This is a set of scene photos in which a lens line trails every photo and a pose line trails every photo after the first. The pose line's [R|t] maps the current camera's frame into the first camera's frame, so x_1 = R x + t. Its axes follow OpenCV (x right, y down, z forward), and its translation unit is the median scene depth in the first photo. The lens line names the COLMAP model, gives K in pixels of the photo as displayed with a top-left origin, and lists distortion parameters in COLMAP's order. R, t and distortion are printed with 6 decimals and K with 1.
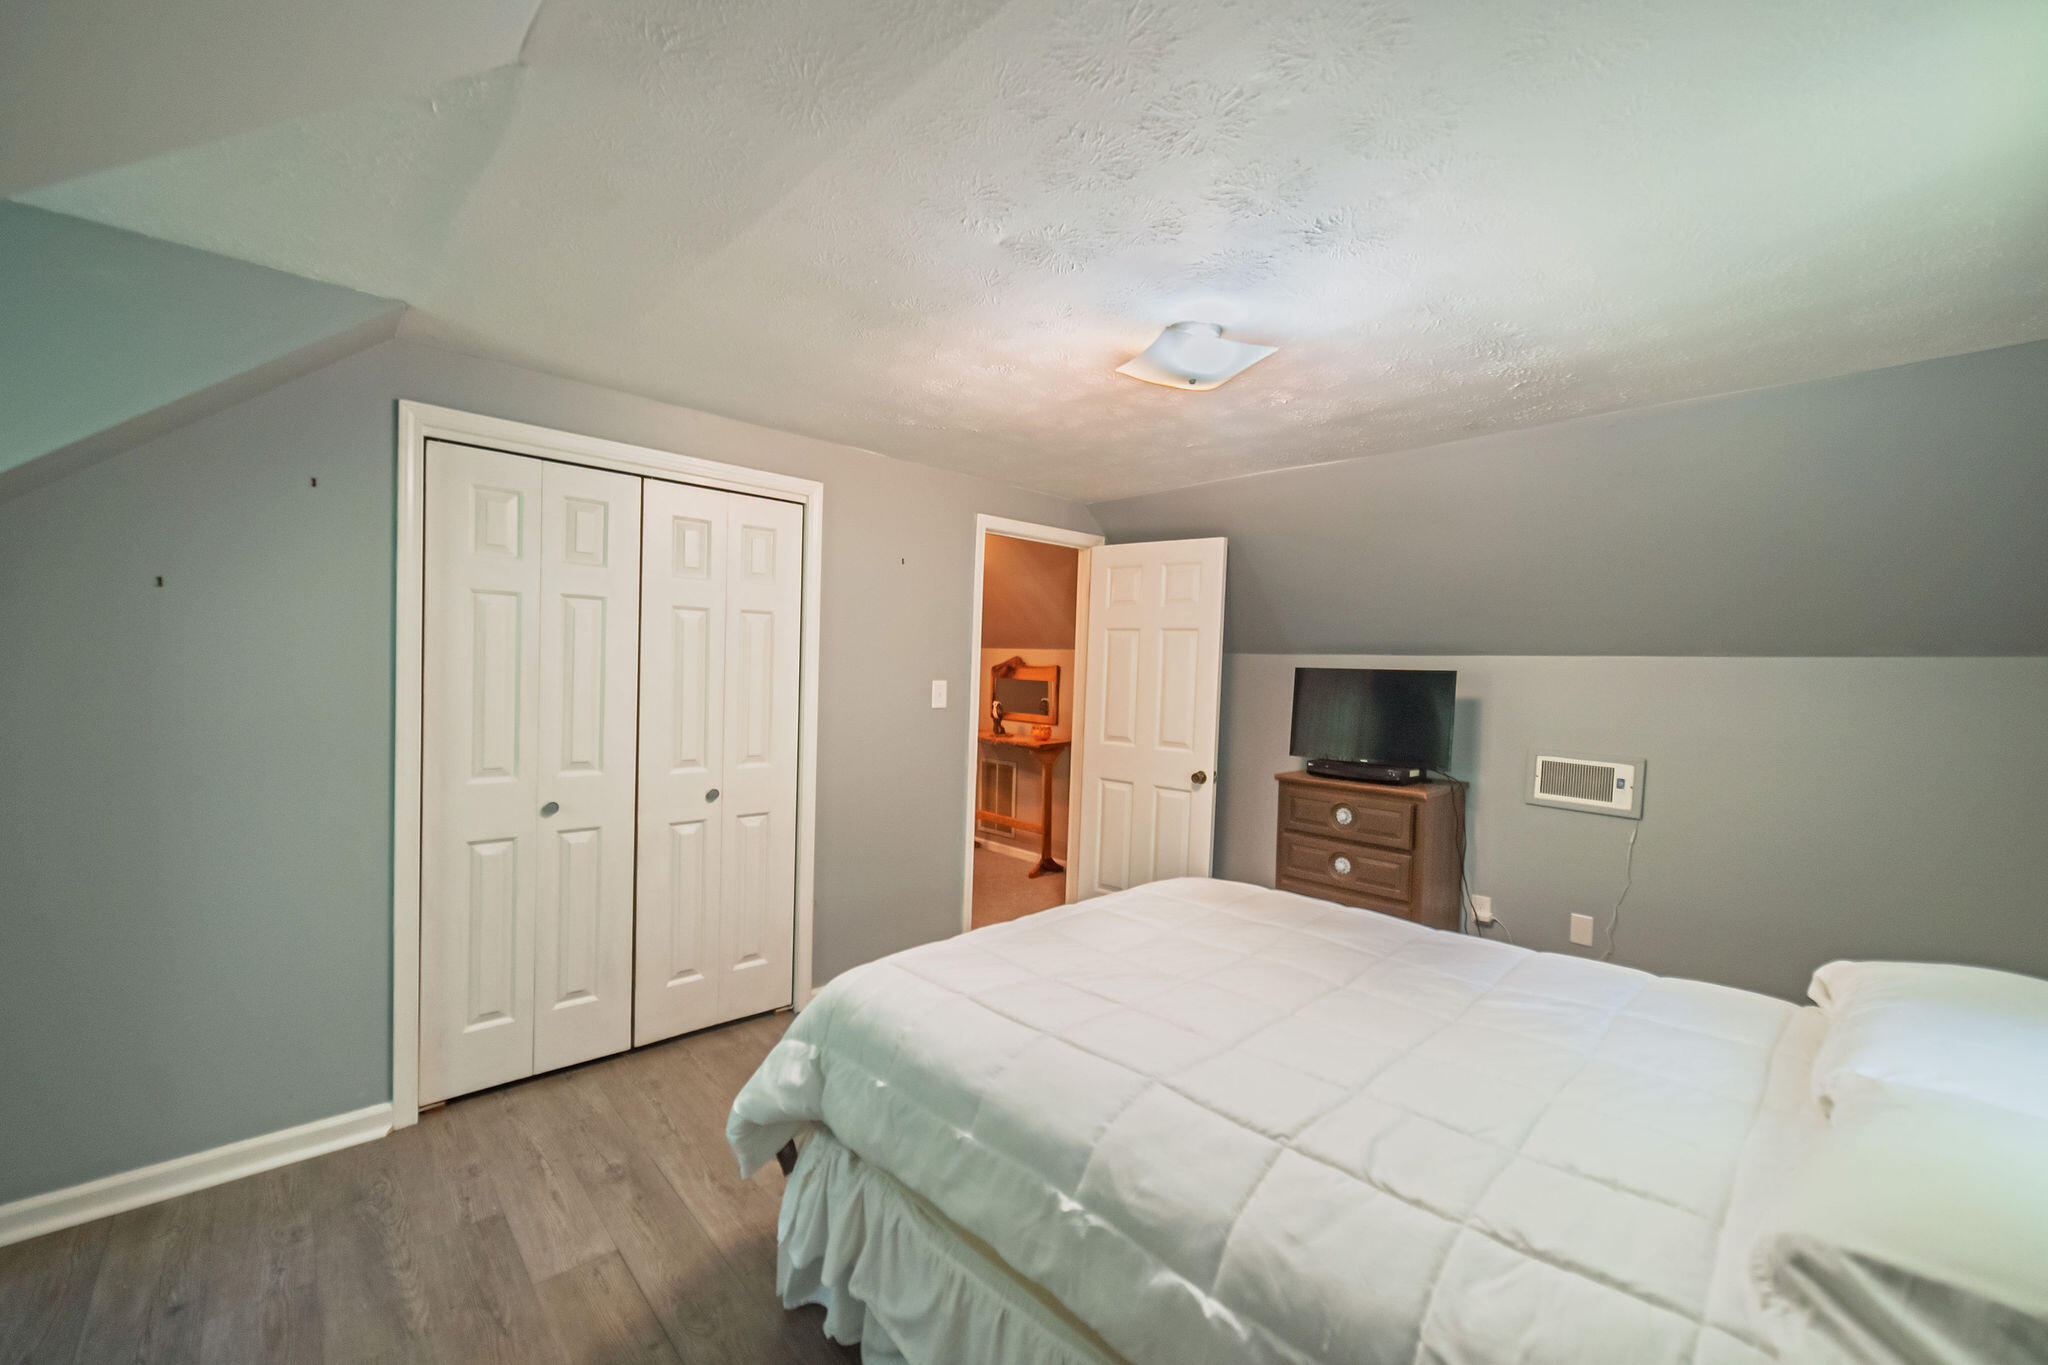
lens RADIAL K [[810.6, 0, 1010.7], [0, 810.6, 692.5], [0, 0, 1]] dist [-0.004109, 0.001471]
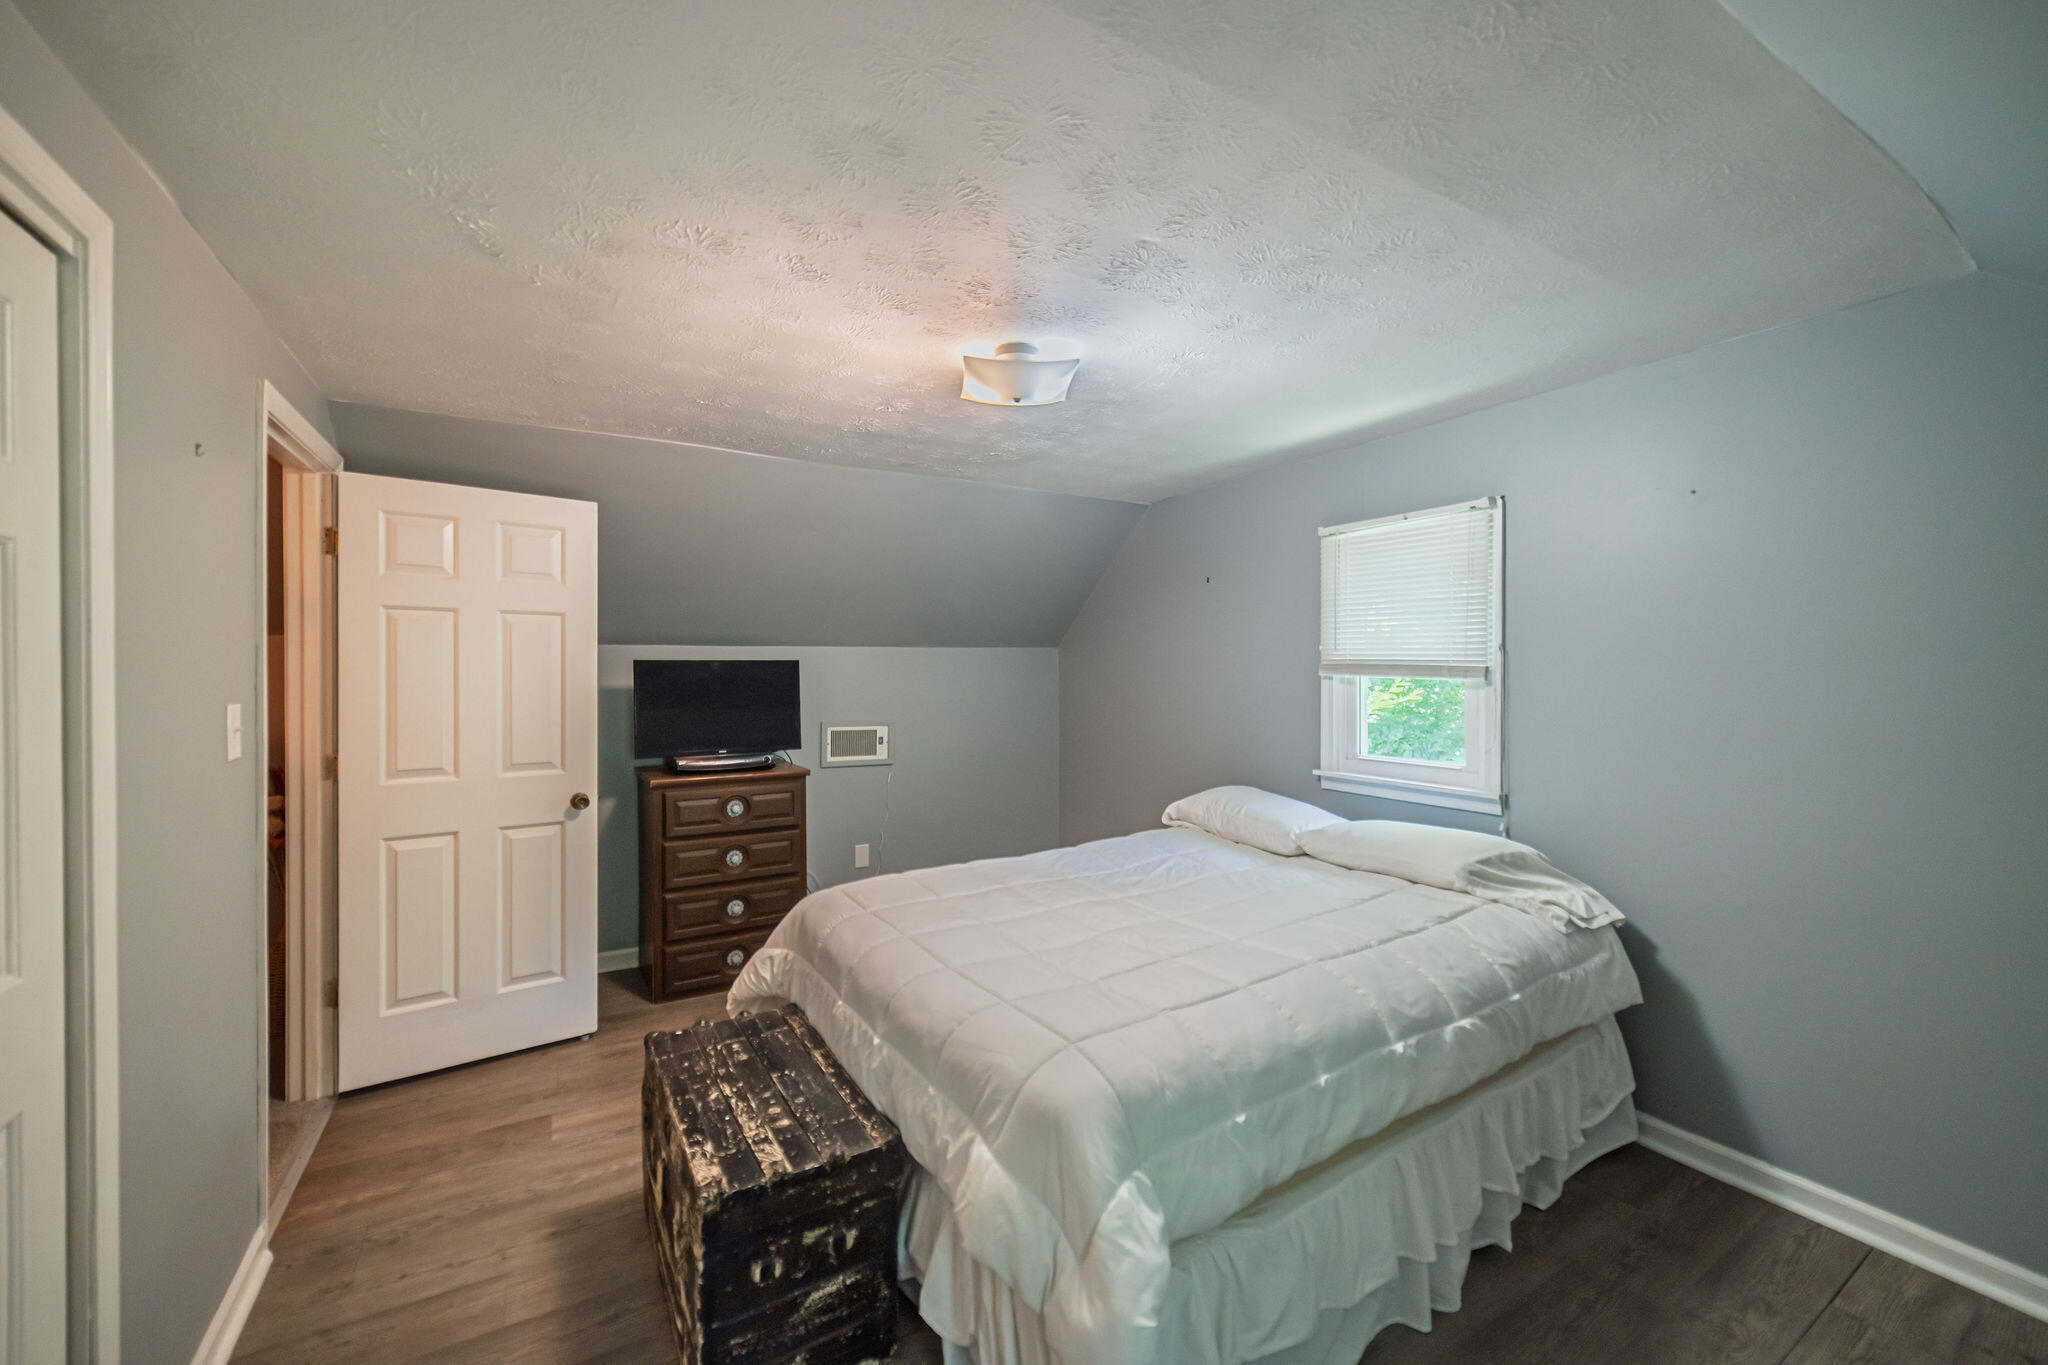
lens RADIAL K [[810.6, 0, 1011.2], [0, 810.6, 667.2], [0, 0, 1]] dist [-0.004109, 0.001471]
pose [[0.208899, -0.030111, 0.977474, -0.528117], [0.037052, 0.999052, 0.022858, -0.033595], [-0.977235, 0.031442, 0.209816, 0.494266]]
